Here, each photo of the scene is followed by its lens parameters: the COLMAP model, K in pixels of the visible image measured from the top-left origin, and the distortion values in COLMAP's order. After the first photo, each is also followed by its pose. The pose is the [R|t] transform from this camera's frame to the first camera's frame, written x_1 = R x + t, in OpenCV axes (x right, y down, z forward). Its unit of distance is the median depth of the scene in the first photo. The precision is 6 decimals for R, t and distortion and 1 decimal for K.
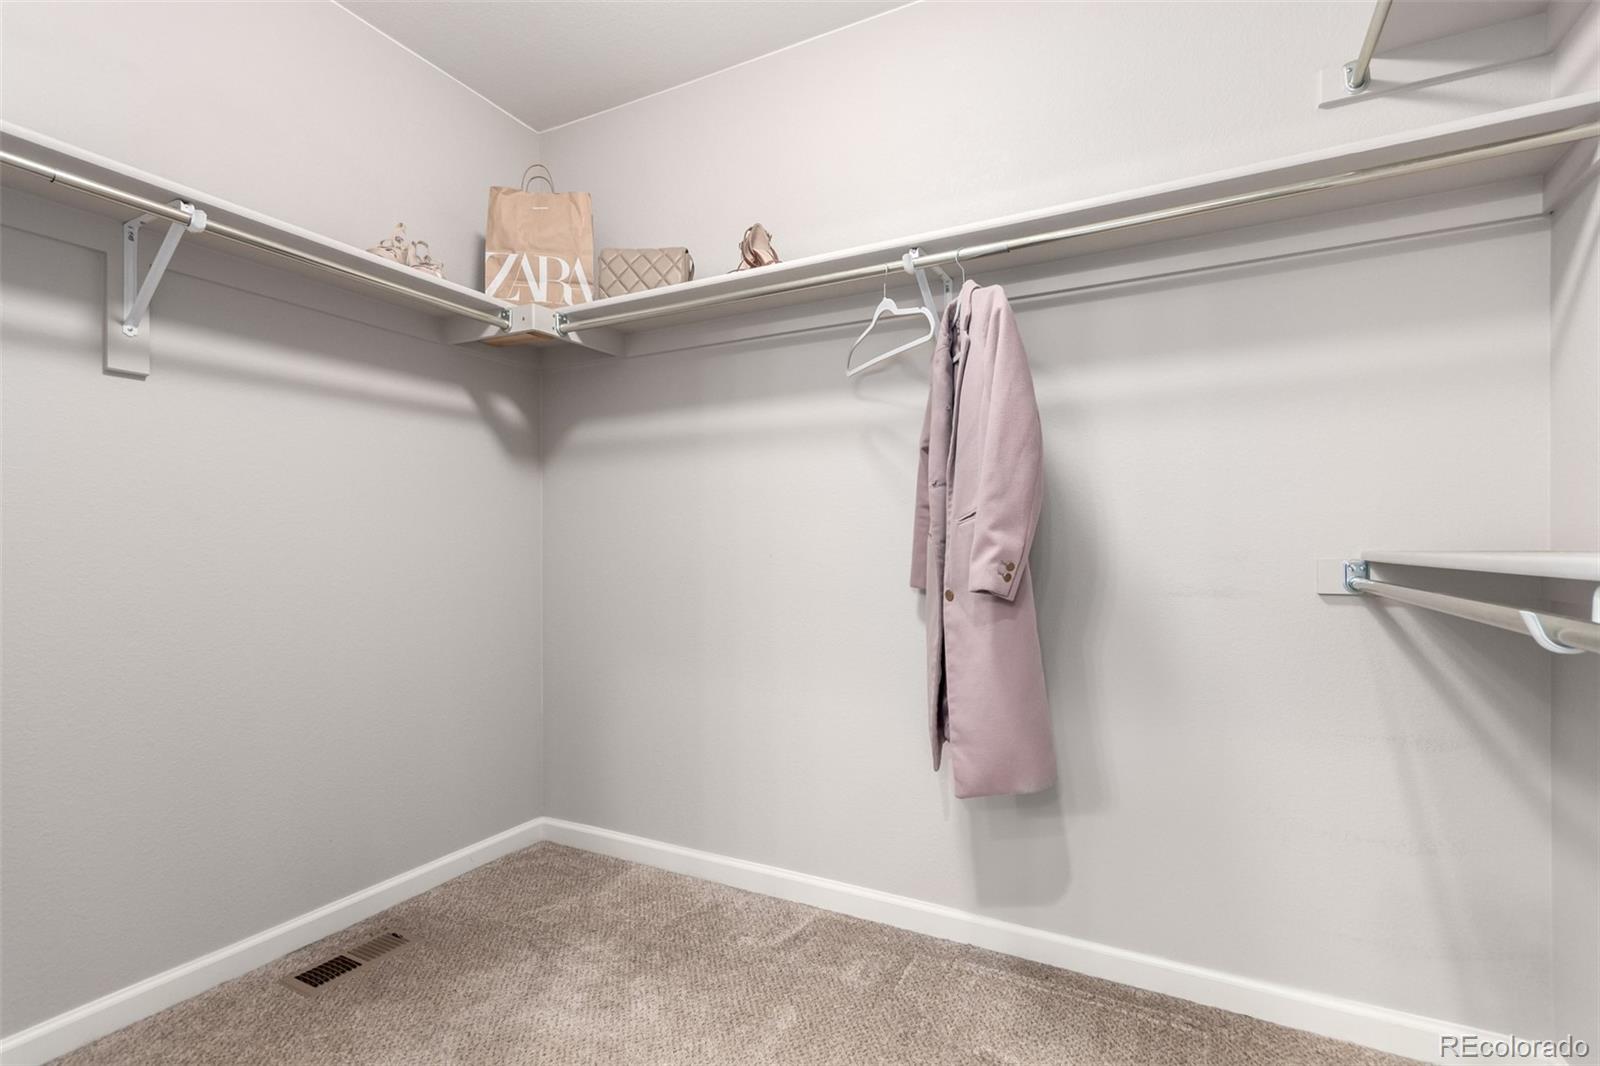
lens RADIAL K [[744.4, 0, 802.2], [0, 744.4, 544.4], [0, 0, 1]] dist [0.014776, -0.000961]
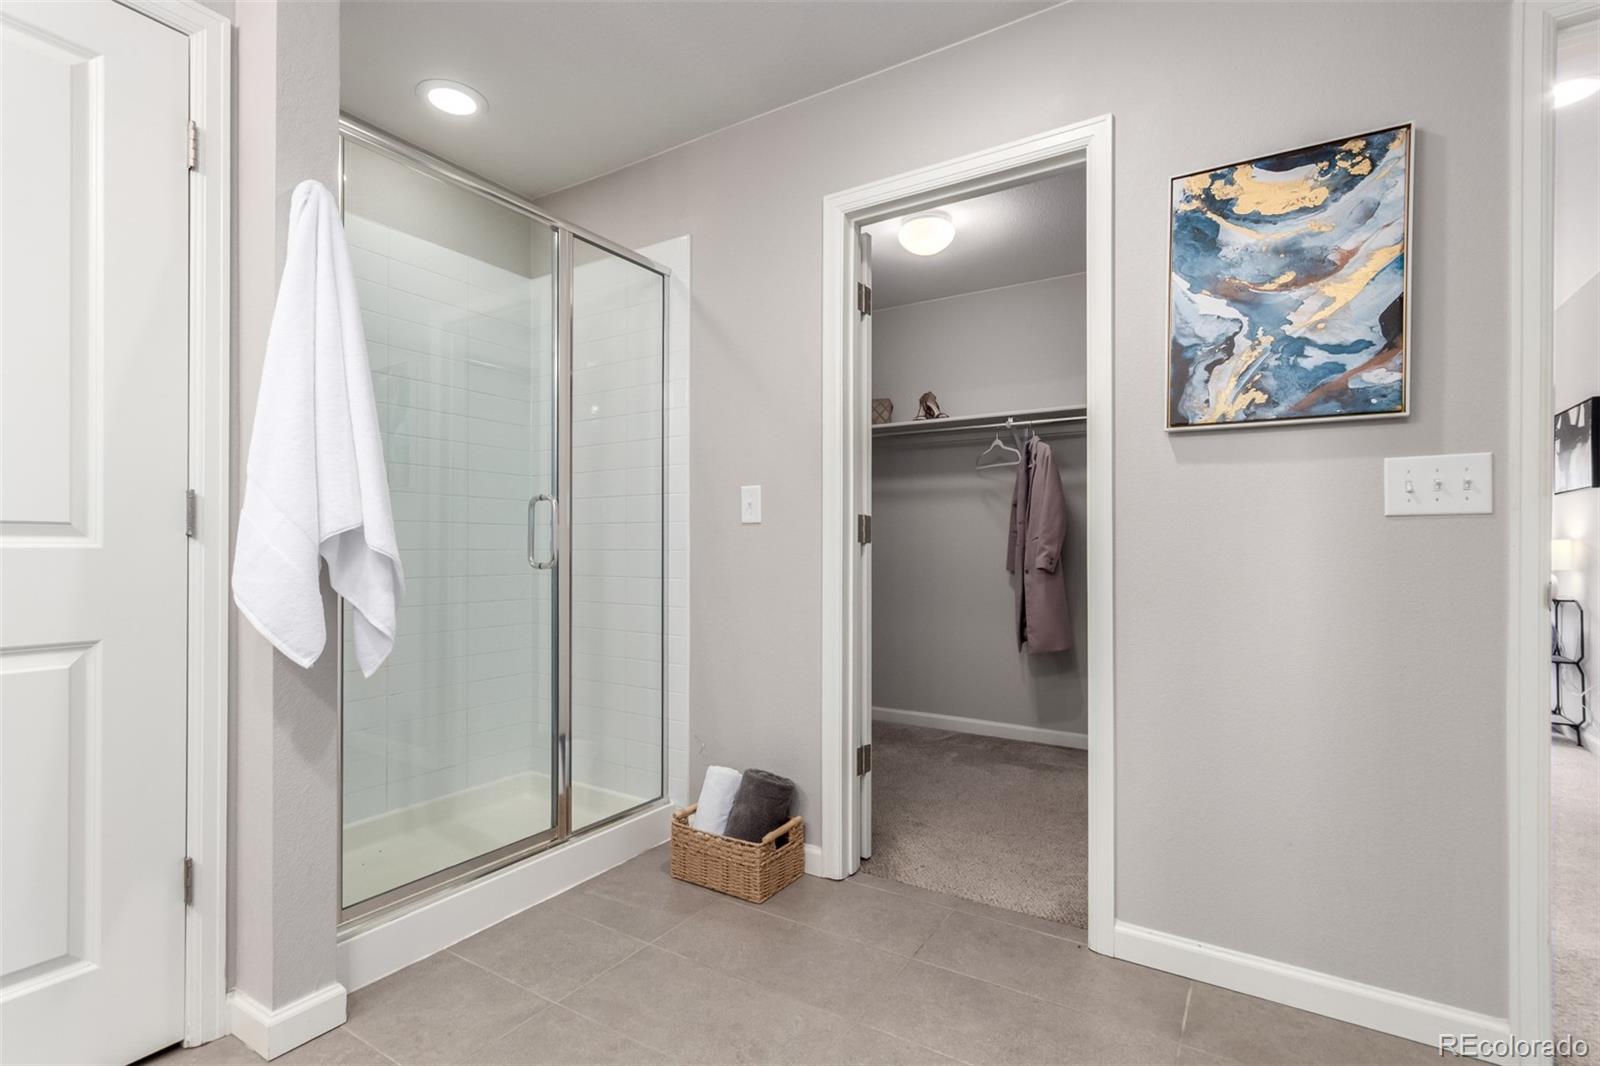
lens RADIAL K [[744.4, 0, 802.2], [0, 744.4, 544.4], [0, 0, 1]] dist [0.014776, -0.000961]
pose [[0.996546, 0.003863, -0.082953, -0.291066], [-0.004023, 0.999990, -0.001759, -0.009550], [0.082946, 0.002087, 0.996552, -1.300891]]
